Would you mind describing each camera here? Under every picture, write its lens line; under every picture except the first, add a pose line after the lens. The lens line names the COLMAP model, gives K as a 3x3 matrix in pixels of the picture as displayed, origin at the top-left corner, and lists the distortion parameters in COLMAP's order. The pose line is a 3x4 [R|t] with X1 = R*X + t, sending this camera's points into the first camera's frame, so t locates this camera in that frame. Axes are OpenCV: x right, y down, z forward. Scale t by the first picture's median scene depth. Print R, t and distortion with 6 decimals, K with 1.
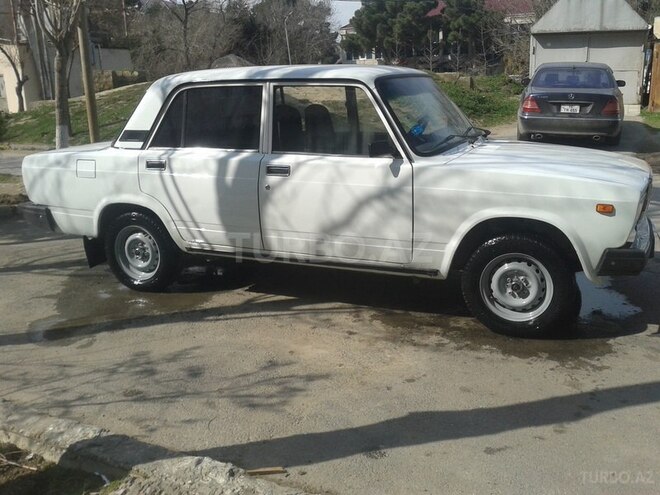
lens RADIAL K [[637.4, 0, 344.3], [0, 637.4, 223.6], [0, 0, 1]] dist [0.085490, -0.260576]
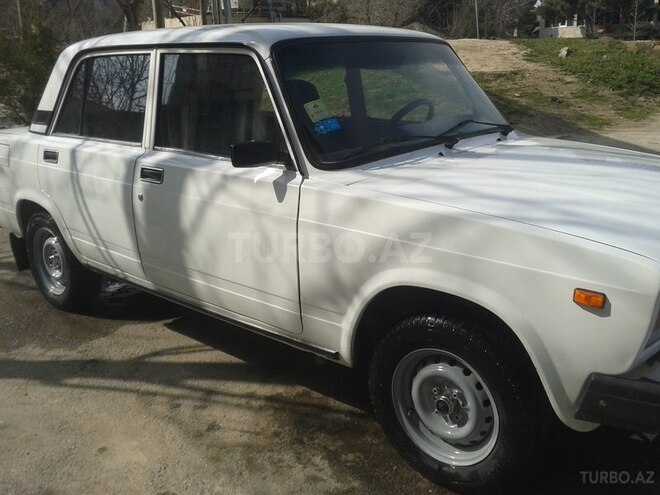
lens RADIAL K [[637.4, 0, 344.3], [0, 637.4, 223.6], [0, 0, 1]] dist [0.085490, -0.260576]
pose [[0.954686, 0.078447, -0.287091, 0.284246], [-0.065600, 0.996378, 0.054116, -0.076760], [0.290296, -0.032831, 0.956374, 0.360914]]
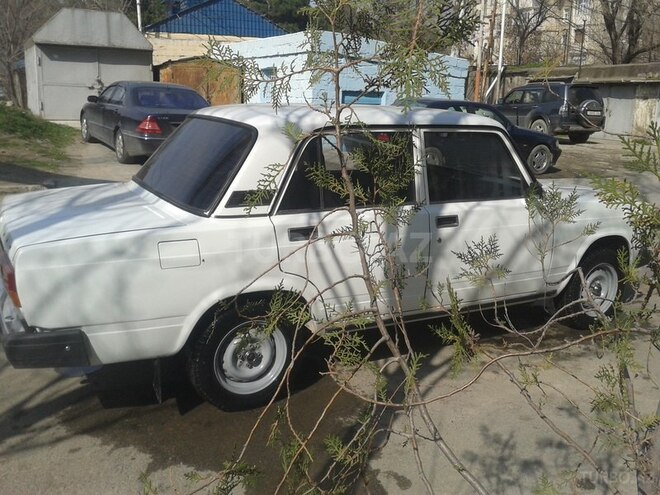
lens RADIAL K [[639.2, 0, 341.8], [0, 639.2, 228.6], [0, 0, 1]] dist [0.053779, -0.154321]
pose [[0.613931, -0.126001, 0.779239, -0.877828], [0.130253, 0.989816, 0.057430, -0.138324], [-0.778539, 0.066240, 0.624091, 0.497123]]
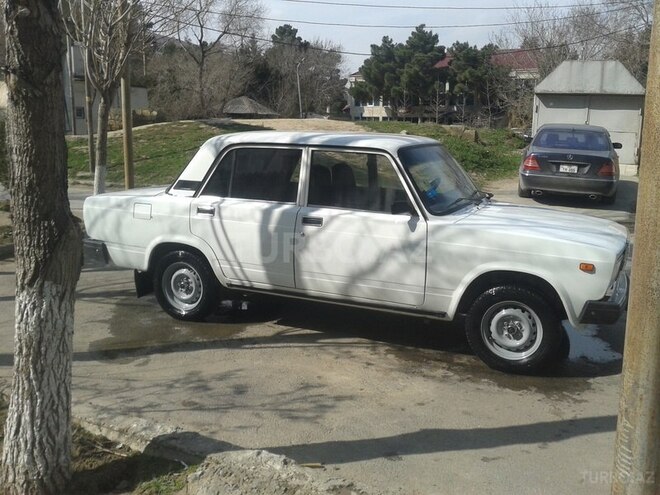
lens RADIAL K [[637.4, 0, 344.3], [0, 637.4, 223.6], [0, 0, 1]] dist [0.085490, -0.260576]
pose [[0.998993, 0.044816, -0.002080, -0.039382], [-0.044856, 0.996869, -0.065111, -0.005067], [-0.000845, 0.065139, 0.997876, -0.162942]]
